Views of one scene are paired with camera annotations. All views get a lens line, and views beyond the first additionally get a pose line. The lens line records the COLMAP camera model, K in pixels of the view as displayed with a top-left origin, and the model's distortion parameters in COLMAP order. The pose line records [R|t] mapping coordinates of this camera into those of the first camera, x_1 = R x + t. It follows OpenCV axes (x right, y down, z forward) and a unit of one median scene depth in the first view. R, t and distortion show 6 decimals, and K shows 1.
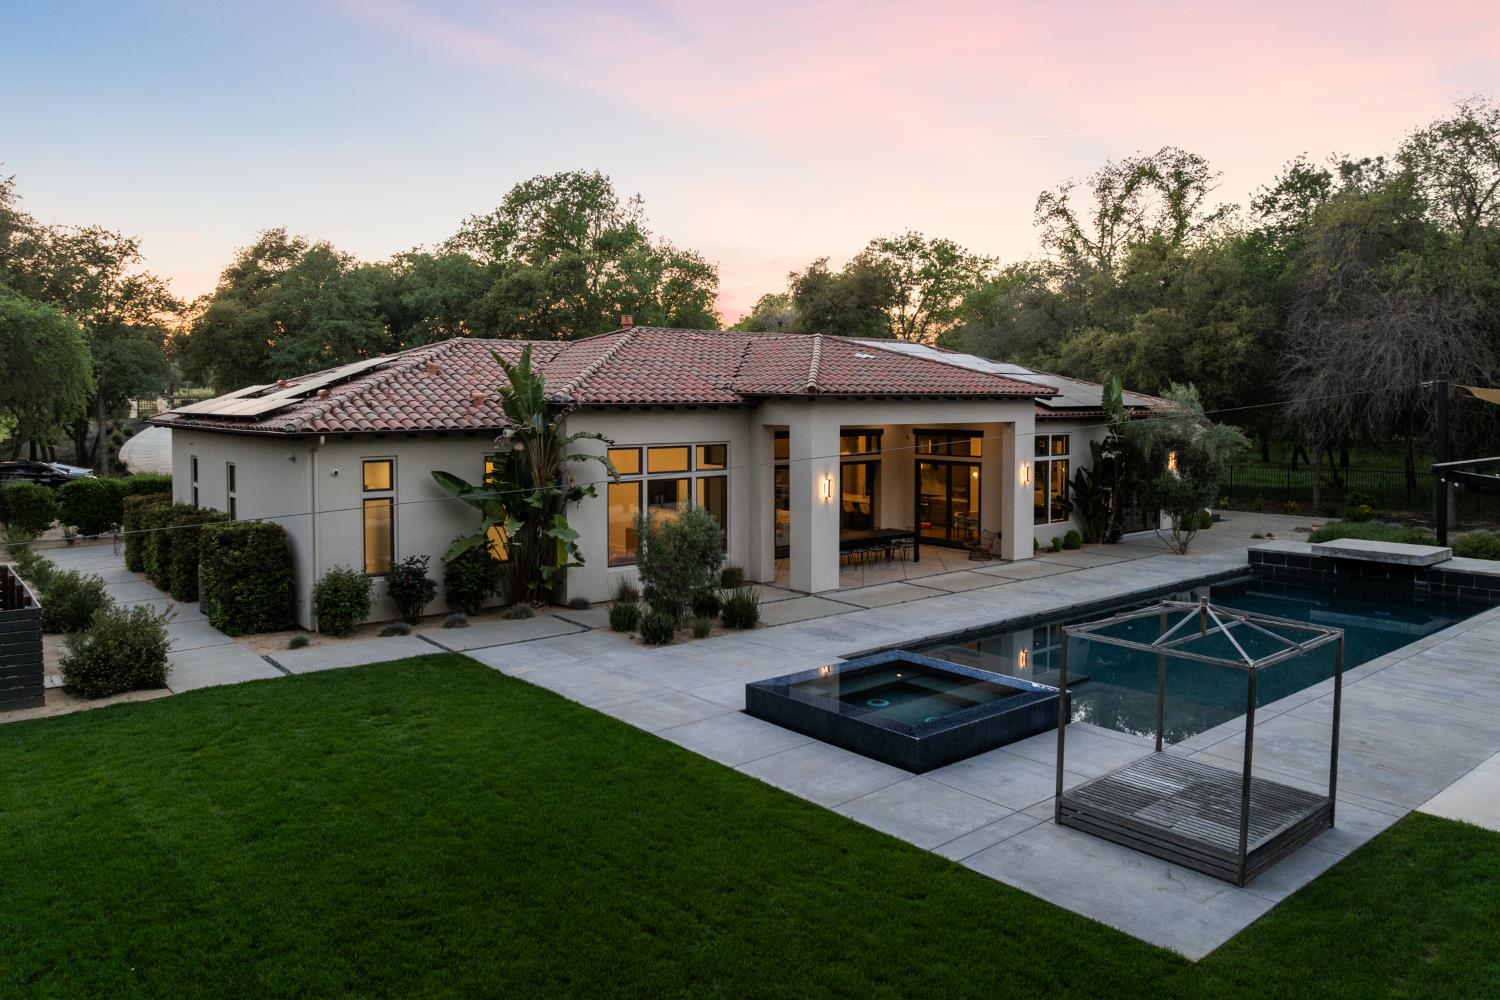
lens RADIAL K [[1055.2, 0, 752.4], [0, 1055.2, 505.4], [0, 0, 1]] dist [-0.028908, -0.011780]
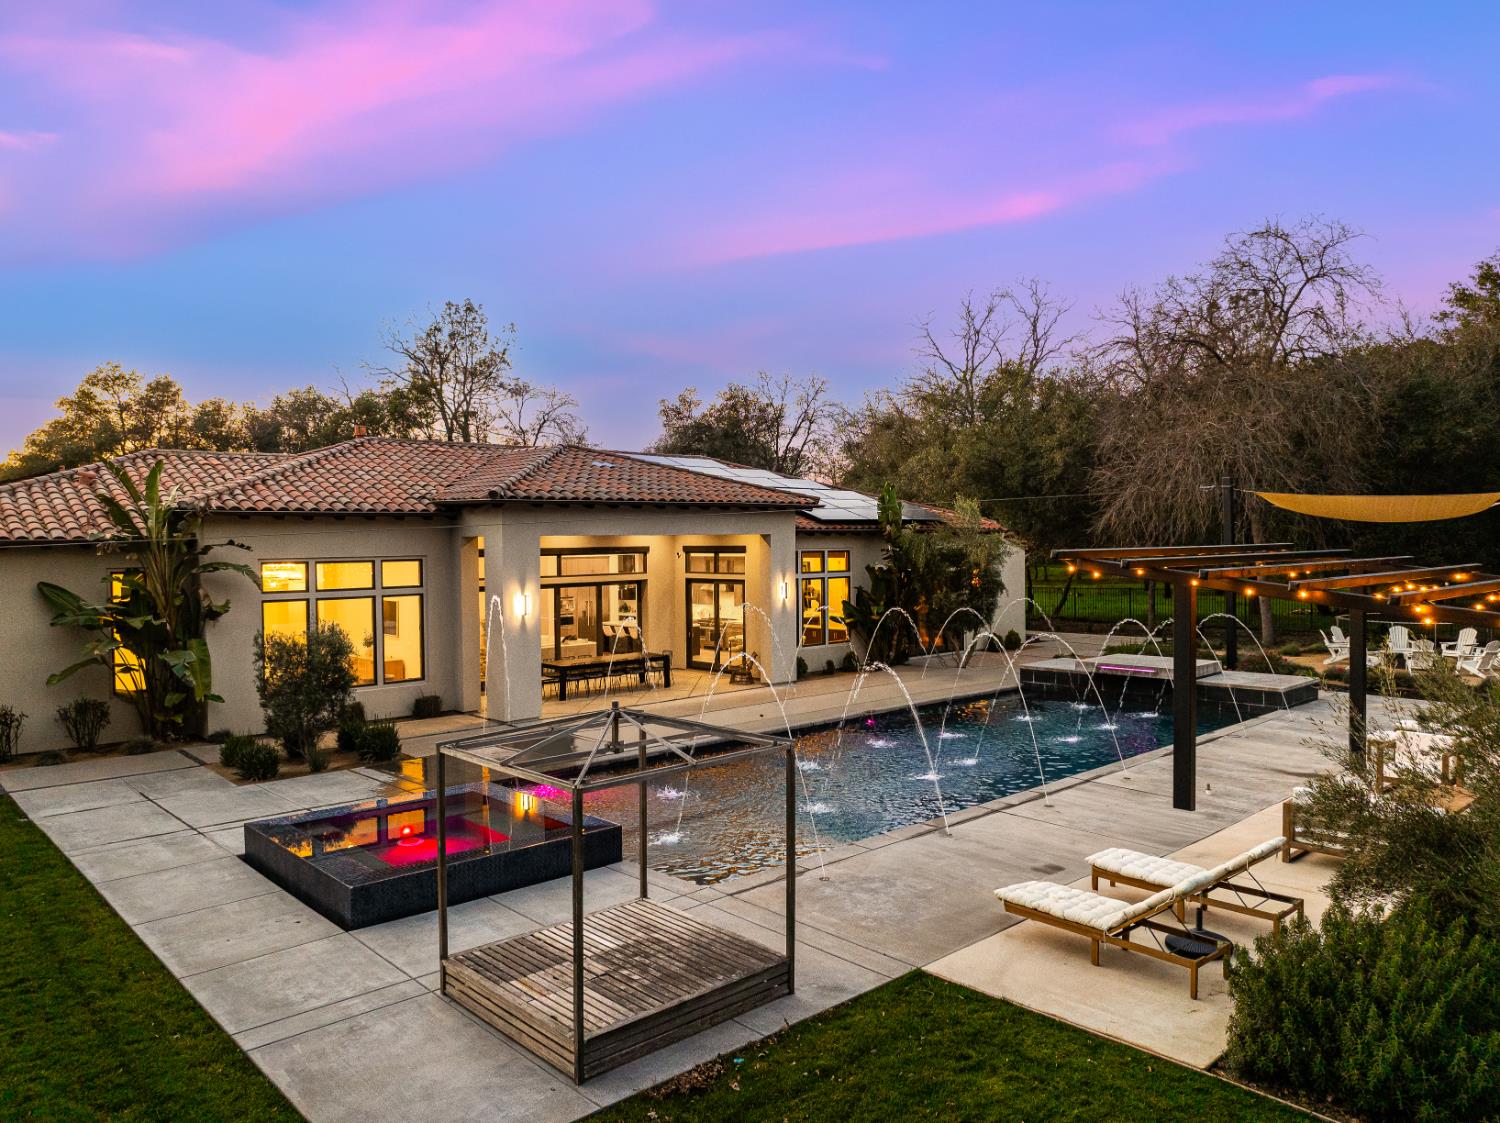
lens RADIAL K [[1067.4, 0, 752.3], [0, 1067.4, 562.6], [0, 0, 1]] dist [-0.052087, 0.018656]
pose [[0.998752, -0.013107, 0.048197, 0.251765], [0.016845, 0.996813, -0.077978, 0.024492], [-0.047021, 0.078693, 0.995789, 0.094346]]
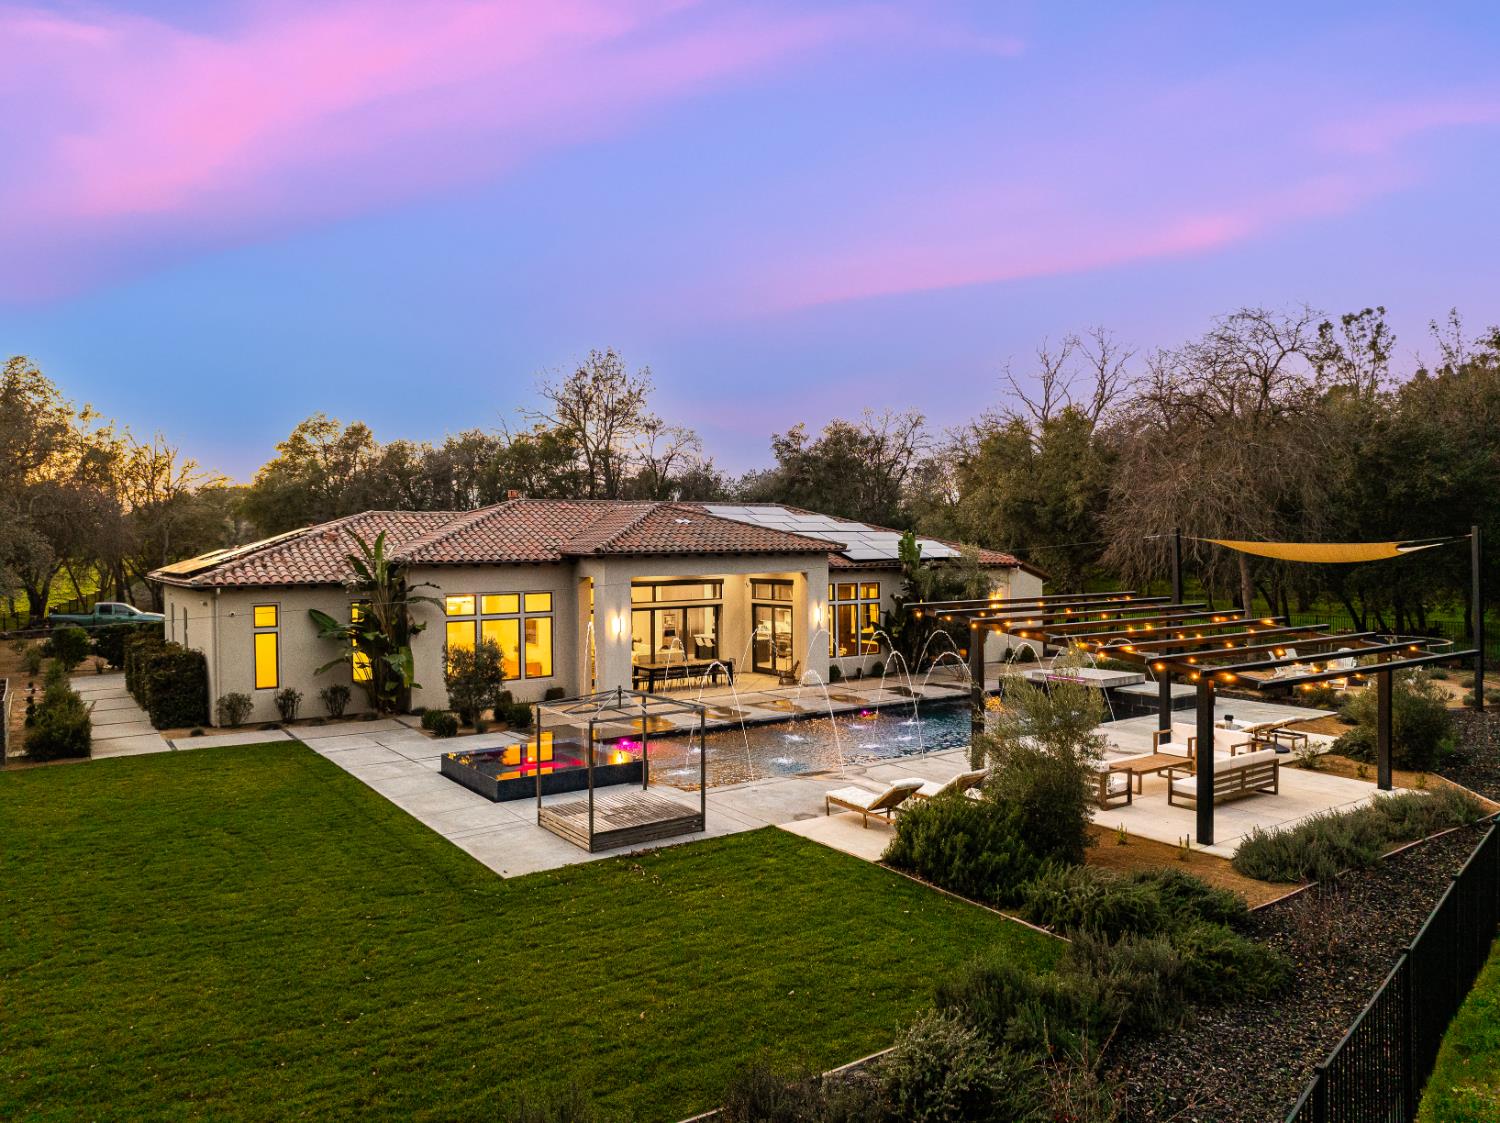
lens RADIAL K [[1067.4, 0, 751.1], [0, 1067.4, 562.8], [0, 0, 1]] dist [-0.052087, 0.018656]
pose [[0.995644, -0.009063, -0.092797, 0.399793], [0.001244, 0.996467, -0.083971, 0.019060], [0.093230, 0.083490, 0.992138, -0.325691]]
